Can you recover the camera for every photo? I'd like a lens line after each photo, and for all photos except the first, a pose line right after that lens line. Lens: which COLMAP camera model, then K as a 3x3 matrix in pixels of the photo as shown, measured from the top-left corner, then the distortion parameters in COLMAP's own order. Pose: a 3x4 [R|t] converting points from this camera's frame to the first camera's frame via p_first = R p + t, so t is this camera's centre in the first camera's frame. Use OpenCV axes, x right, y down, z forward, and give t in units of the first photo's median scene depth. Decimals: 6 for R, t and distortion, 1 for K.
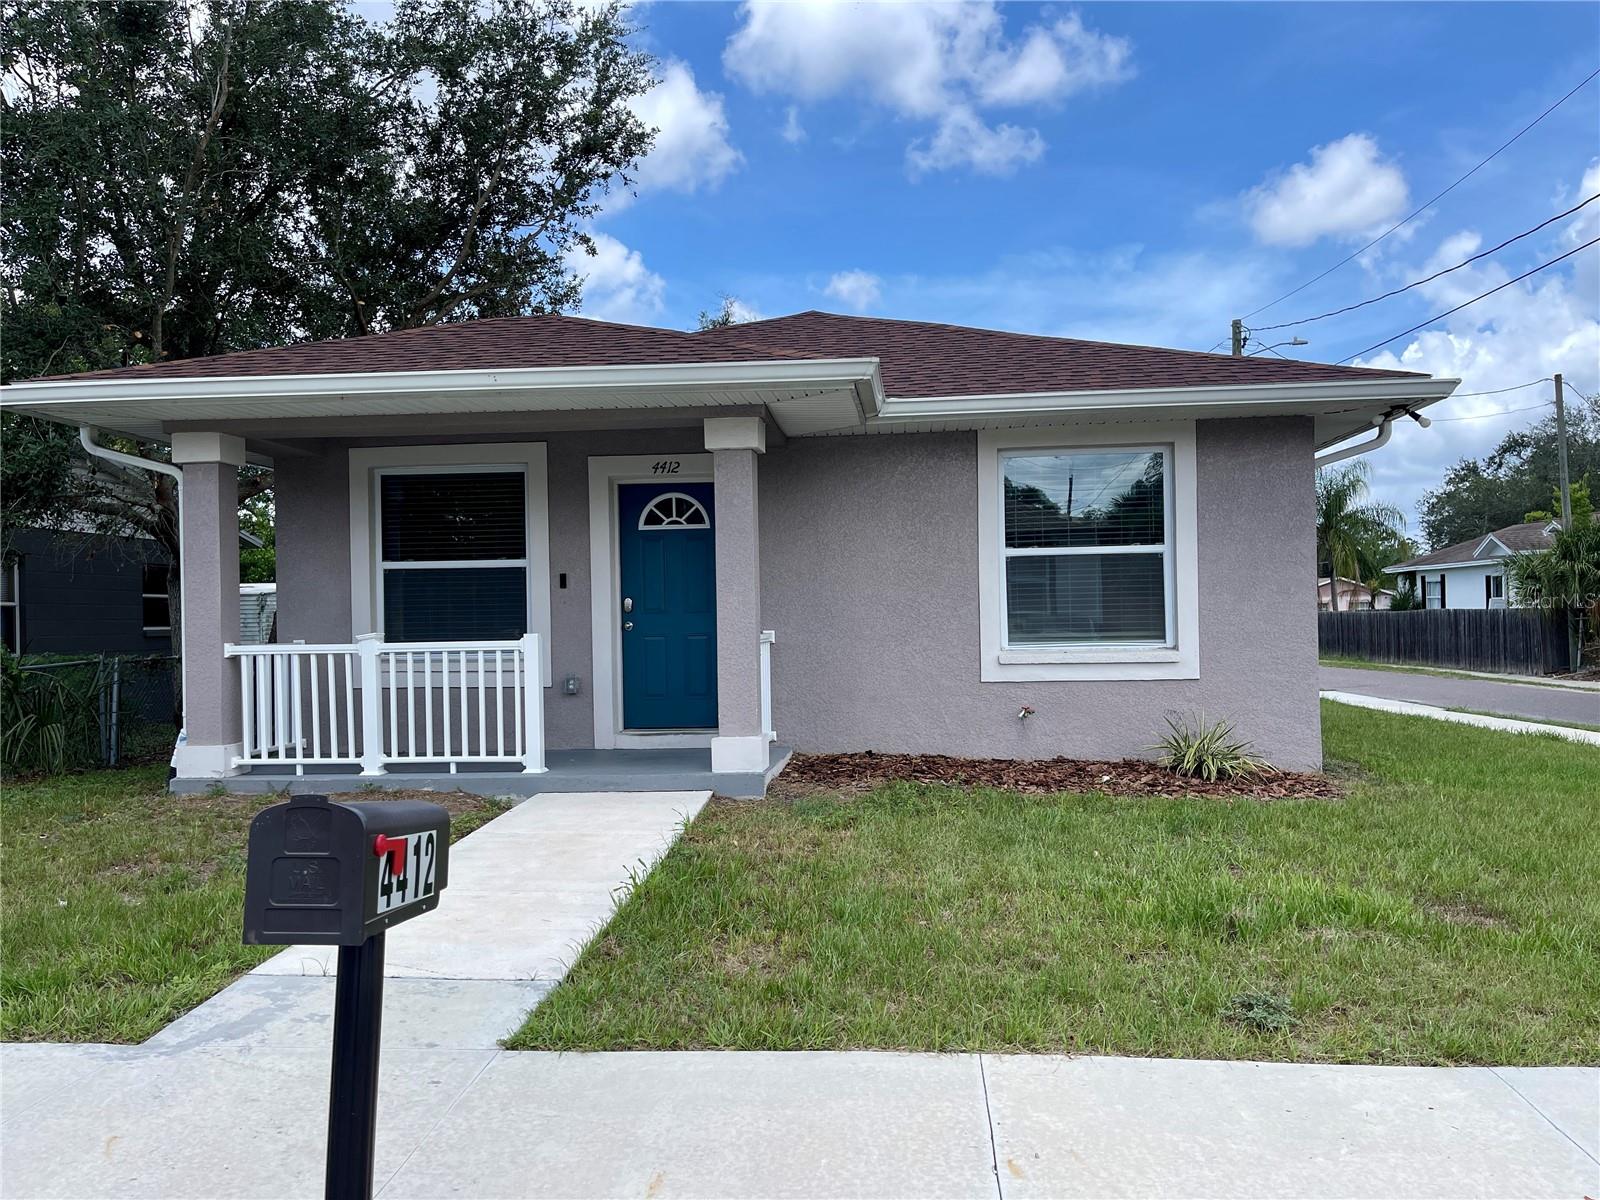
lens RADIAL K [[1276.2, 0, 798.1], [0, 1276.2, 621.0], [0, 0, 1]] dist [0.092580, -0.111443]
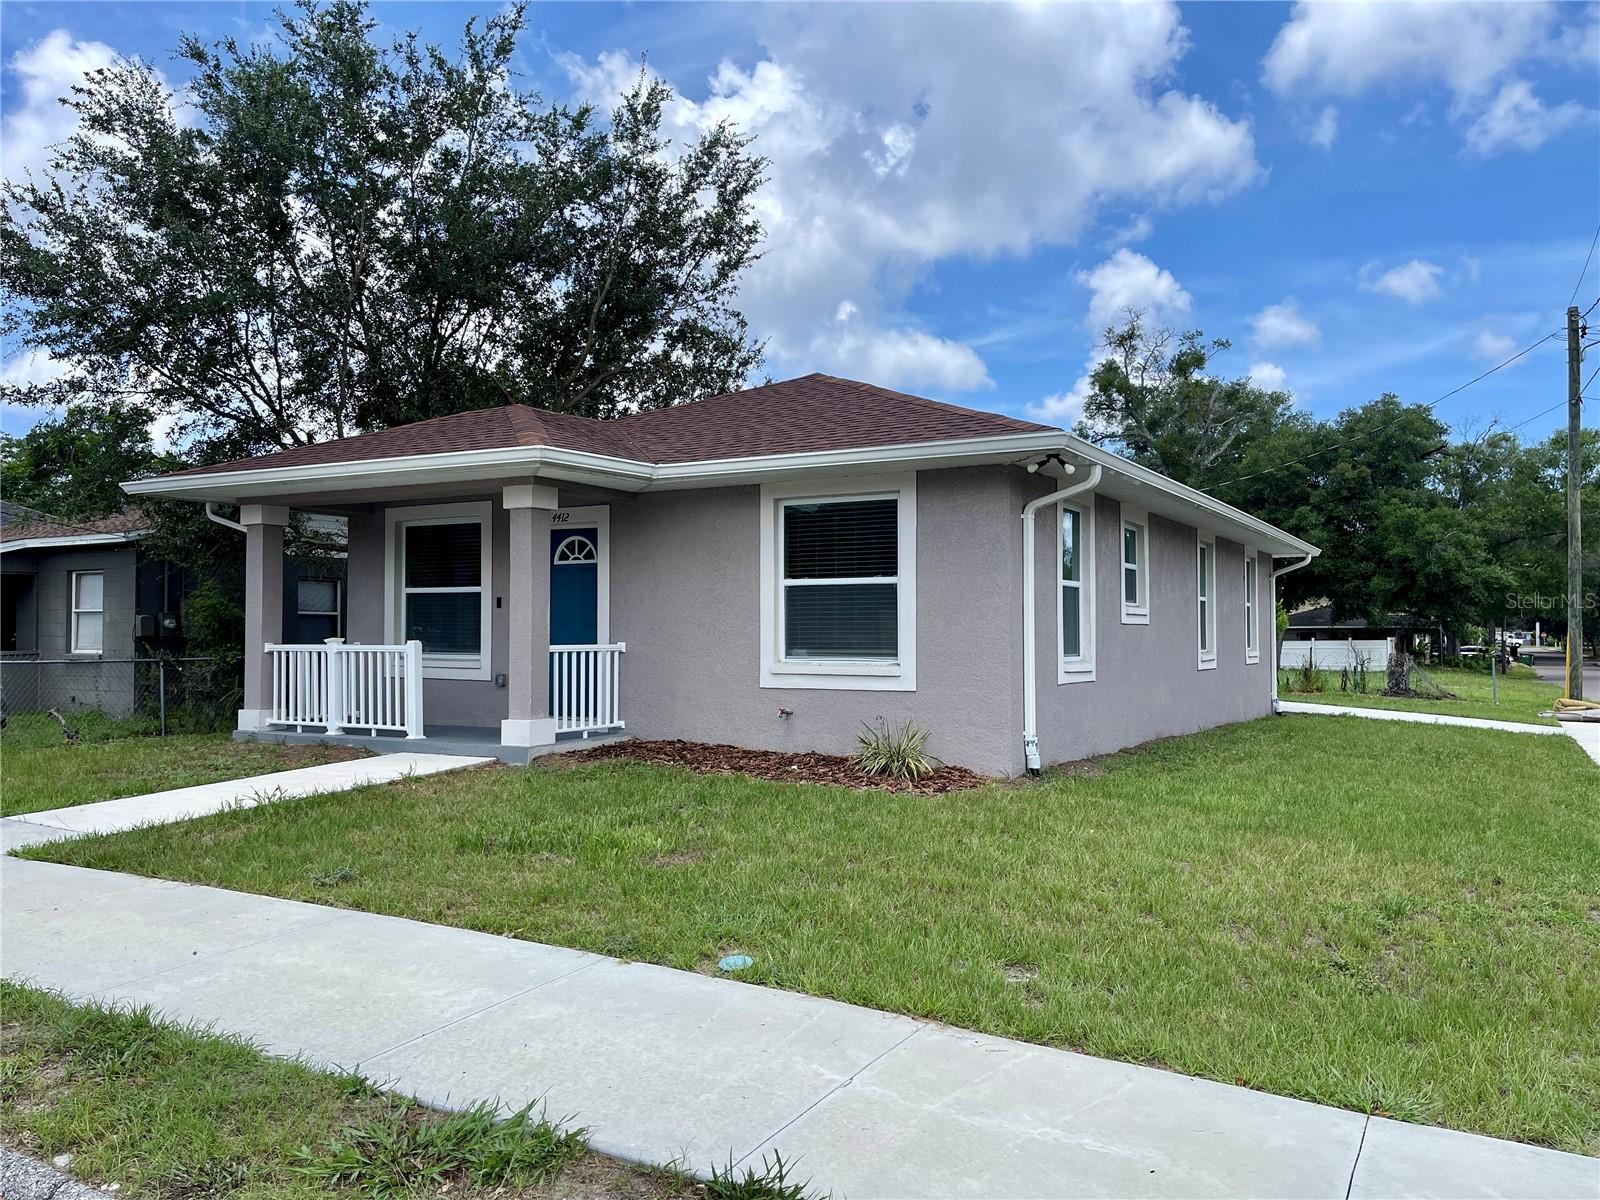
lens RADIAL K [[1227.4, 0, 800.0], [0, 1227.4, 600.0], [0, 0, 1]] dist [0.078624, -0.098169]
pose [[0.910902, 0.007911, -0.412547, 0.663672], [-0.018615, 0.999586, -0.021934, -0.011362], [0.412202, 0.027659, 0.910672, -0.062622]]
